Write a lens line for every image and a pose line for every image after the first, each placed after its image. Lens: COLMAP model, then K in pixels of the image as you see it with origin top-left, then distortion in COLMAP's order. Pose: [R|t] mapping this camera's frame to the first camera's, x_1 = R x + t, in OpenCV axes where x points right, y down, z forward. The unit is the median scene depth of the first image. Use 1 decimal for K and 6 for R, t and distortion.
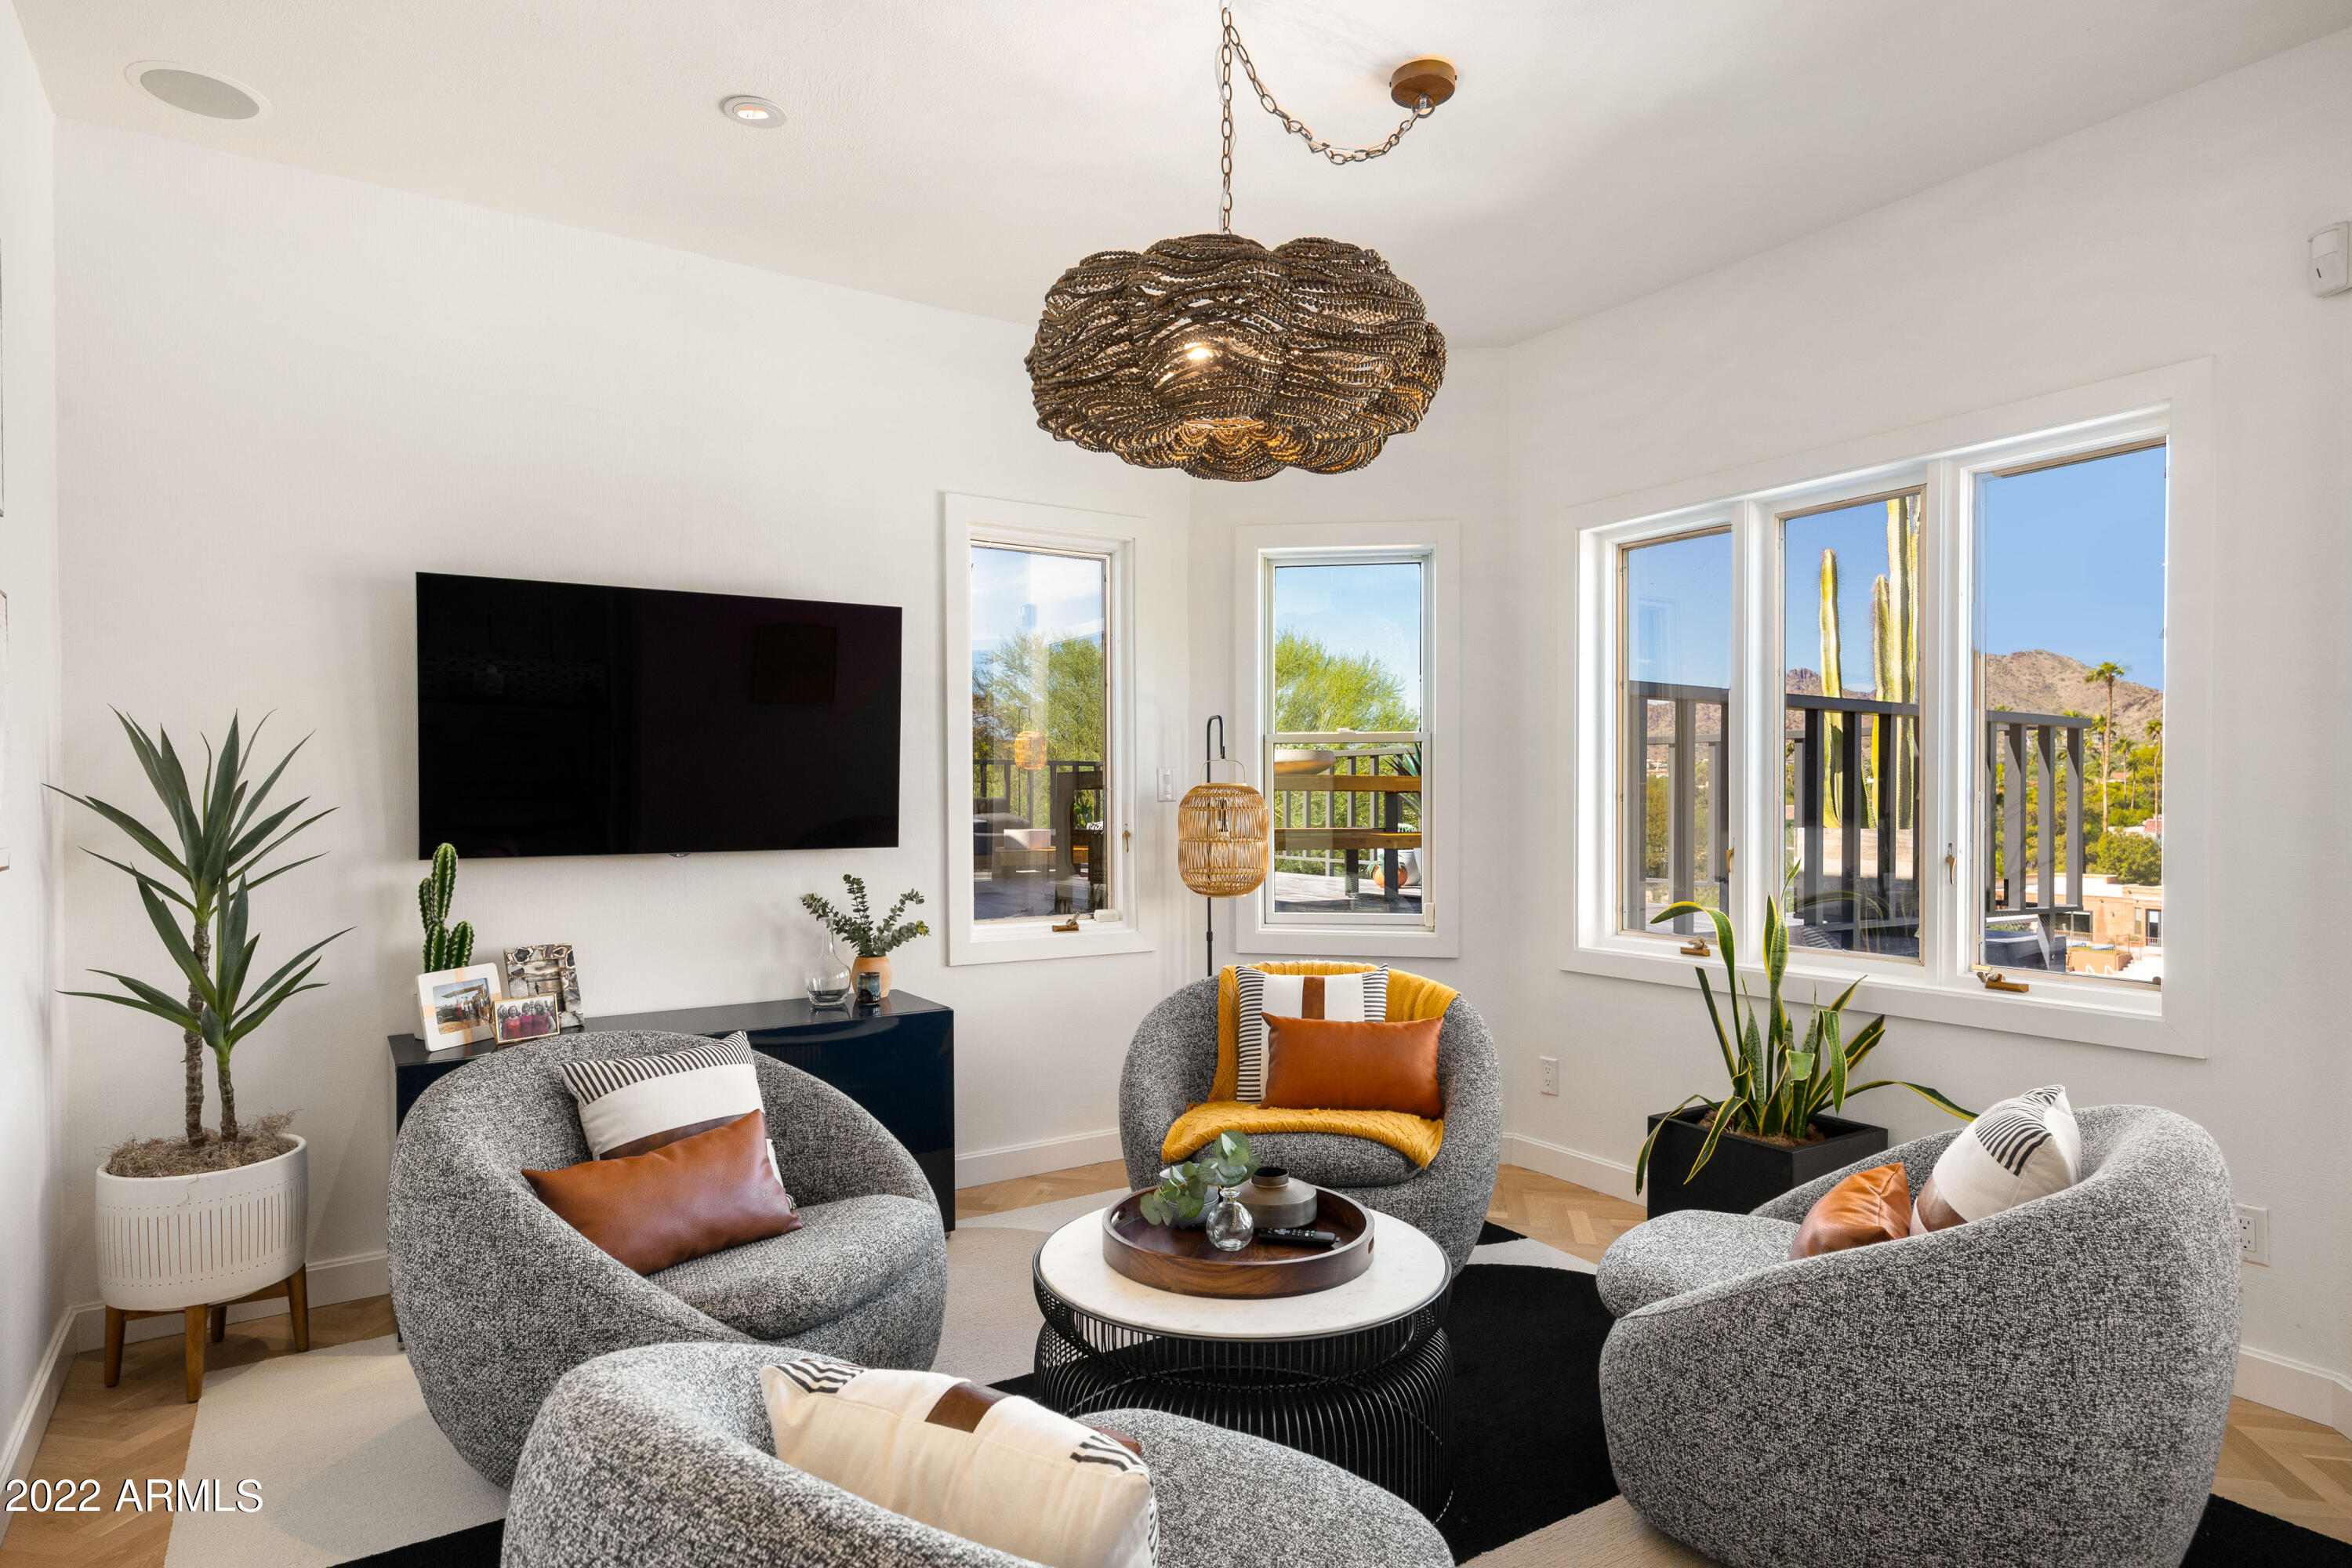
lens RADIAL K [[1432.4, 0, 1171.2], [0, 1432.4, 794.6], [0, 0, 1]] dist [-0.070840, -0.000639]
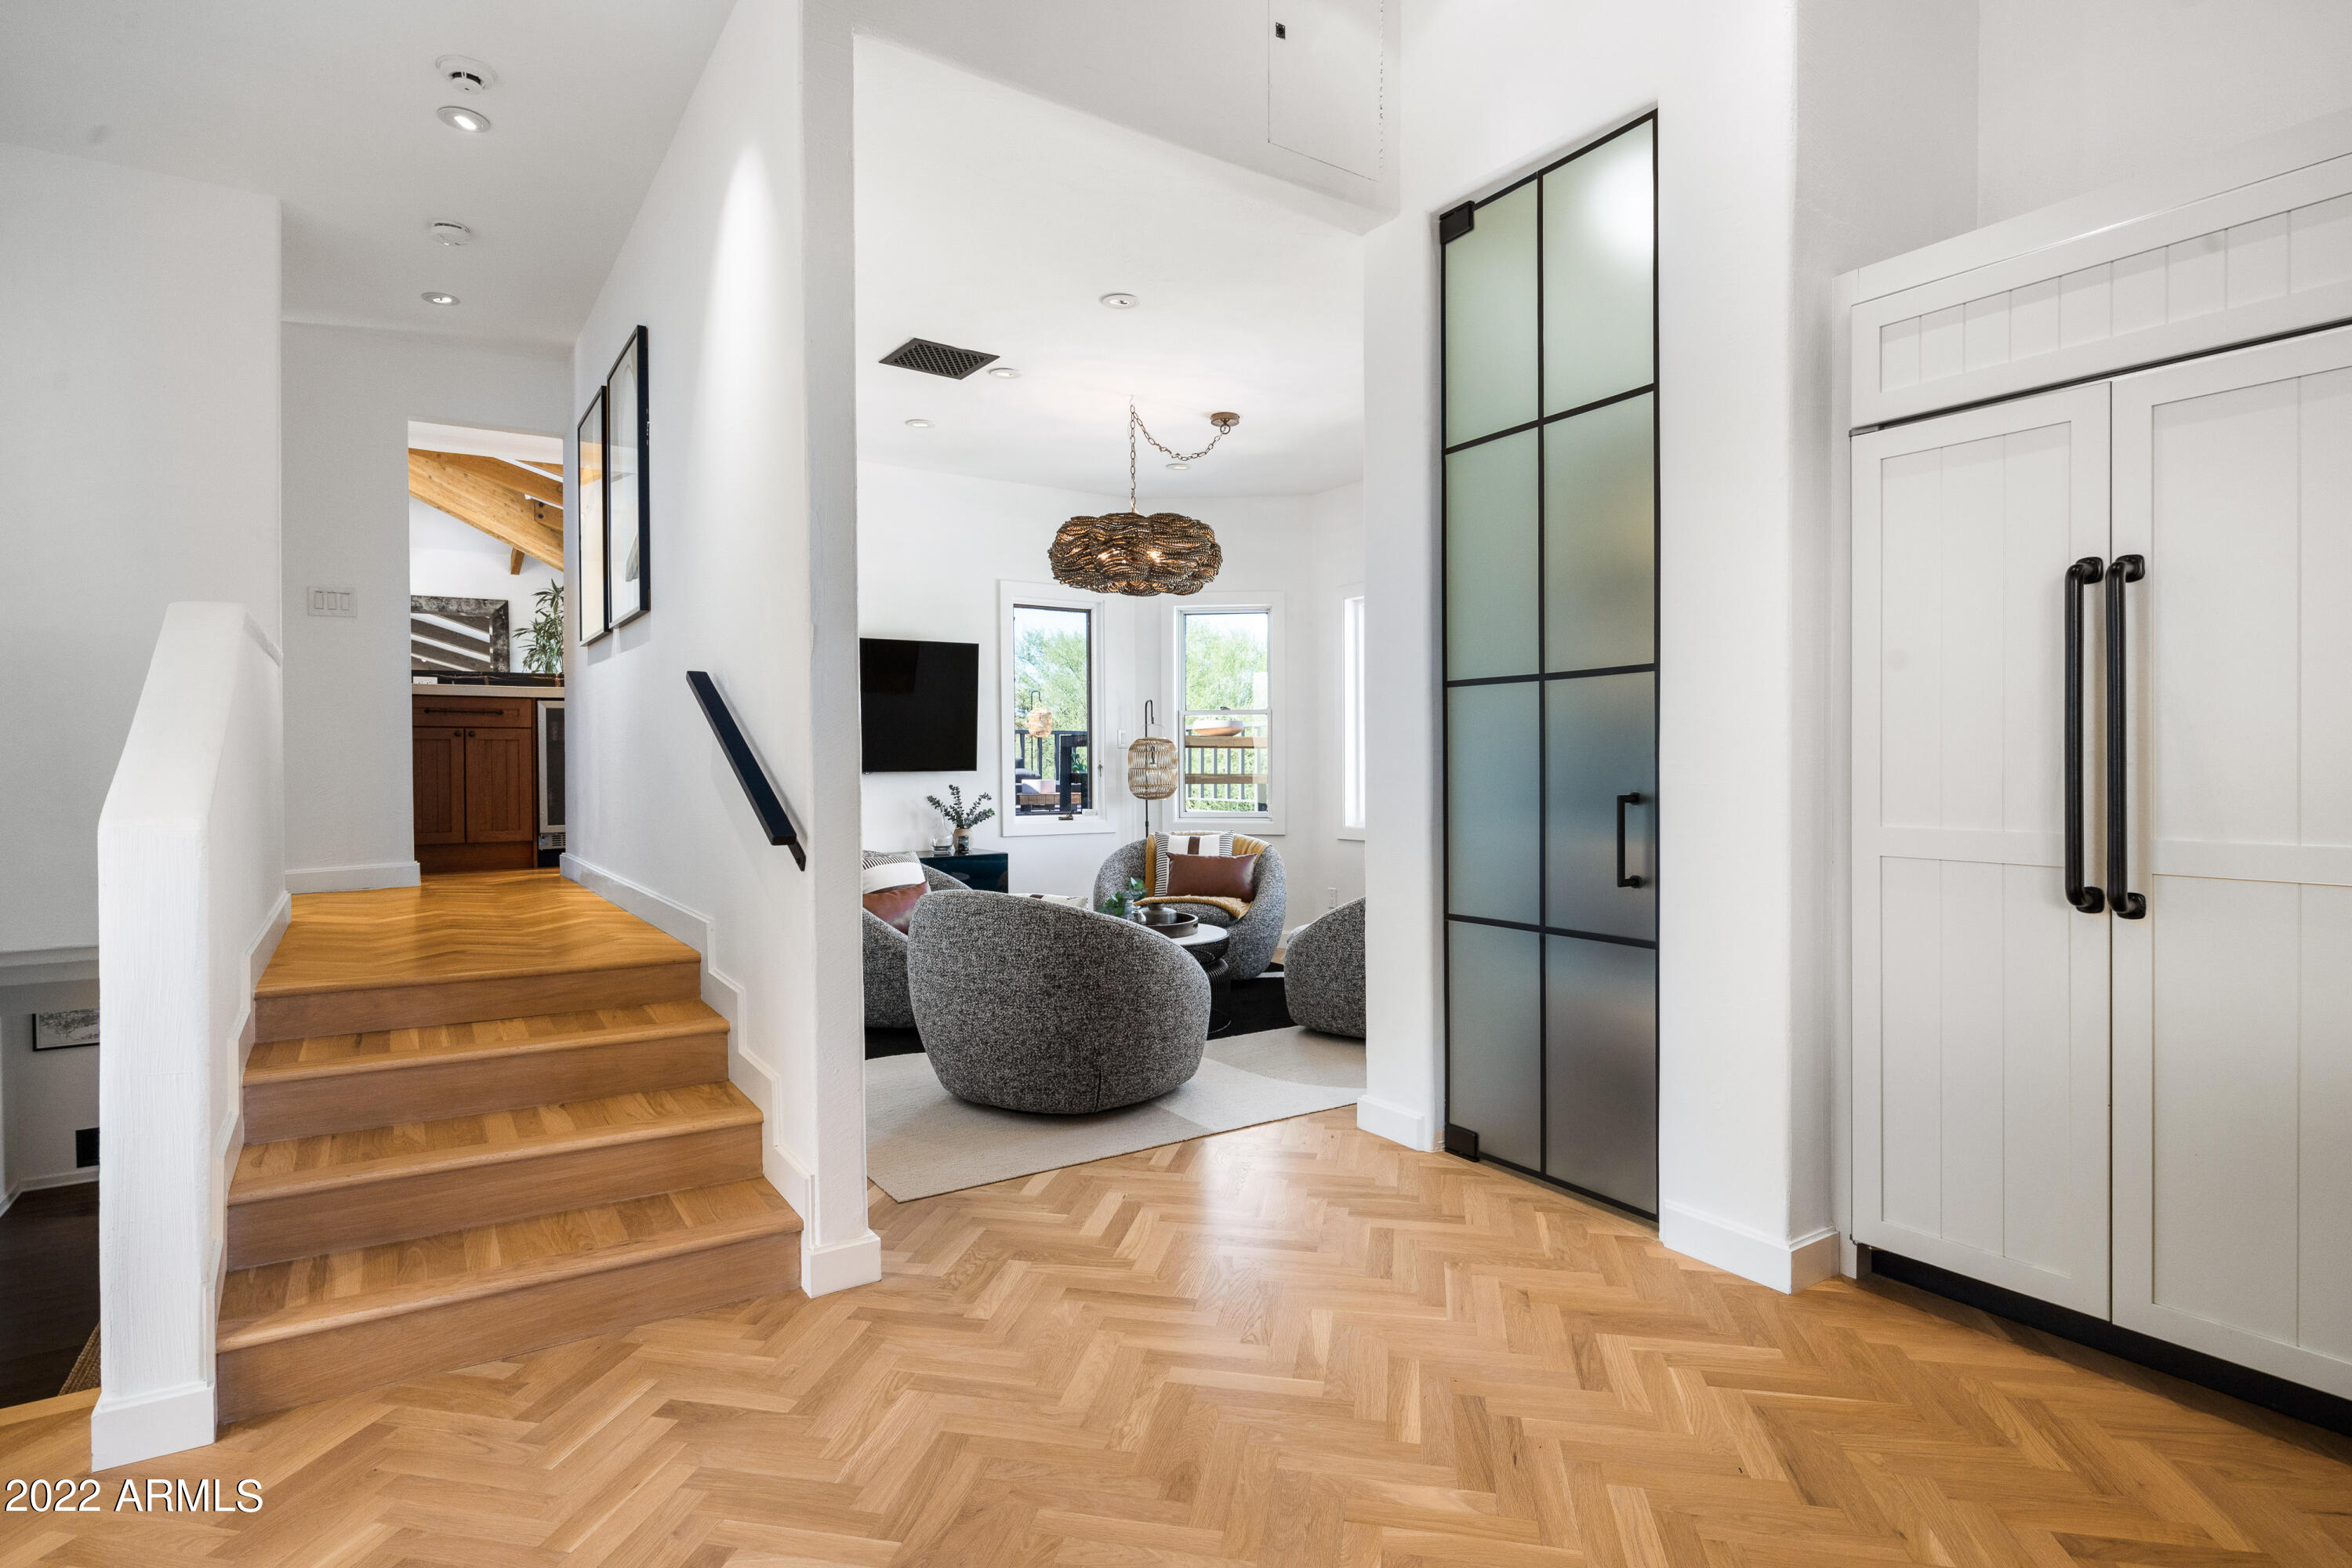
lens RADIAL K [[1170.3, 0, 1177.1], [0, 1170.3, 760.7], [0, 0, 1]] dist [-0.000393, -0.000375]
pose [[0.999797, -0.002351, 0.020035, 0.042056], [0.002330, 0.999997, 0.001091, 0.023068], [-0.020038, -0.001044, 0.999799, -0.557667]]
